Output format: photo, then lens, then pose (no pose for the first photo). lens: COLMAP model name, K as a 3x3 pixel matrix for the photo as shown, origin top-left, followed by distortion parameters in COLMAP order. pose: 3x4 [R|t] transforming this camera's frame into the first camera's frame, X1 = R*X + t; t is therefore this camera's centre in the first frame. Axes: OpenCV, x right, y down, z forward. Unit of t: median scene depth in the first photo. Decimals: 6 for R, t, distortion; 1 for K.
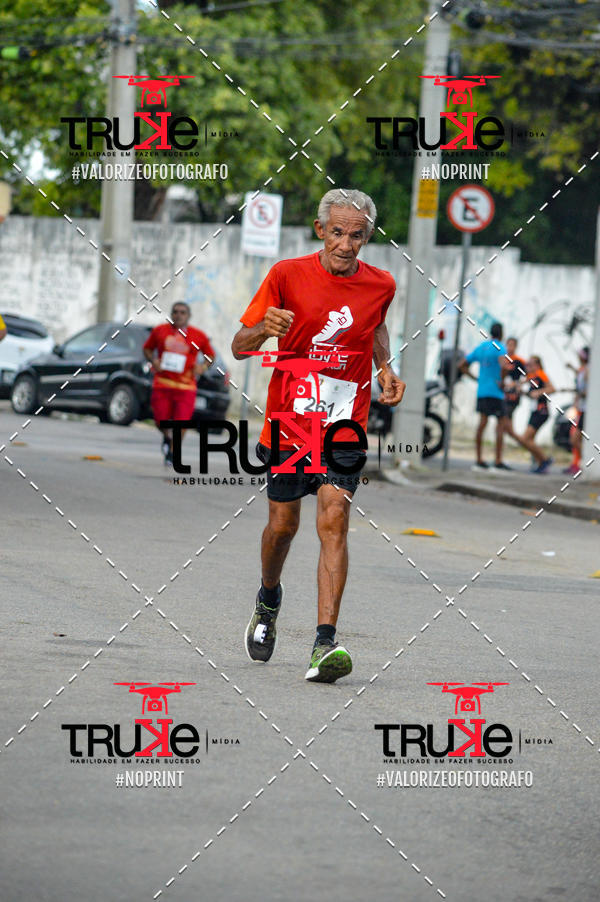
lens RADIAL K [[6300.3, 0, 313.4], [0, 6300.3, 443.6], [0, 0, 1]] dist [4.567053, -3.426523]
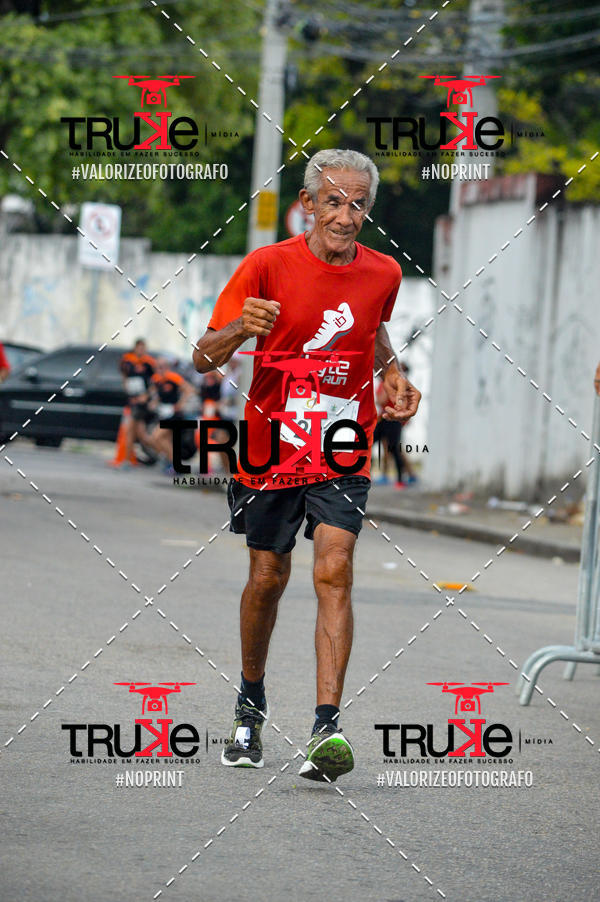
lens RADIAL K [[6300.3, 0, 313.4], [0, 6300.3, 443.6], [0, 0, 1]] dist [4.567053, -3.426523]
pose [[0.999659, -0.005047, 0.025608, -0.000364], [0.005098, 0.999985, -0.001933, -0.000037], [-0.025598, 0.002063, 0.999670, 0.004136]]
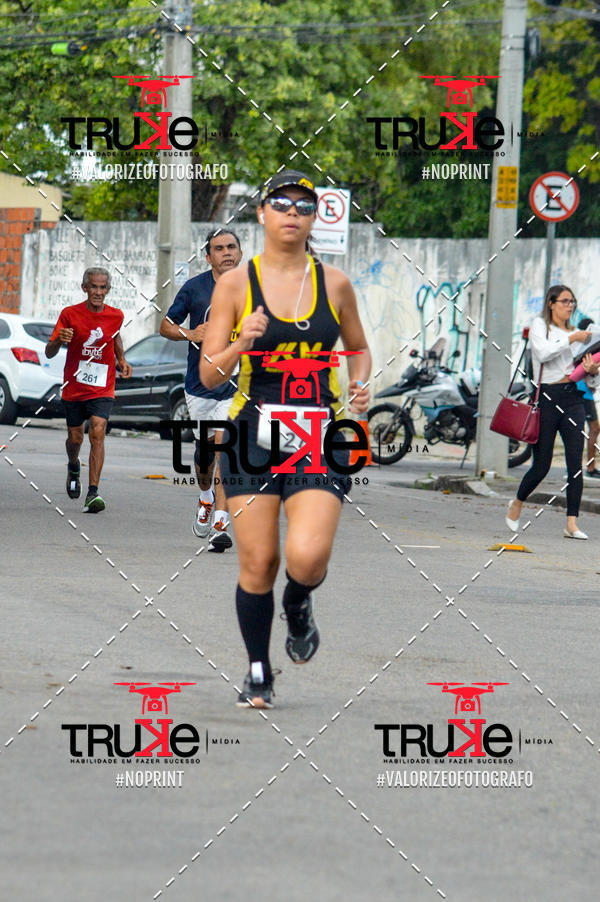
lens RADIAL K [[5869.4, 0, 265.0], [0, 5869.4, 539.5], [0, 0, 1]] dist [0.973478, 43.801931]
pose [[0.999555, -0.026151, -0.014349, -0.006471], [0.026393, 0.999509, 0.016913, -0.002676], [0.013900, -0.017284, 0.999754, 0.135146]]
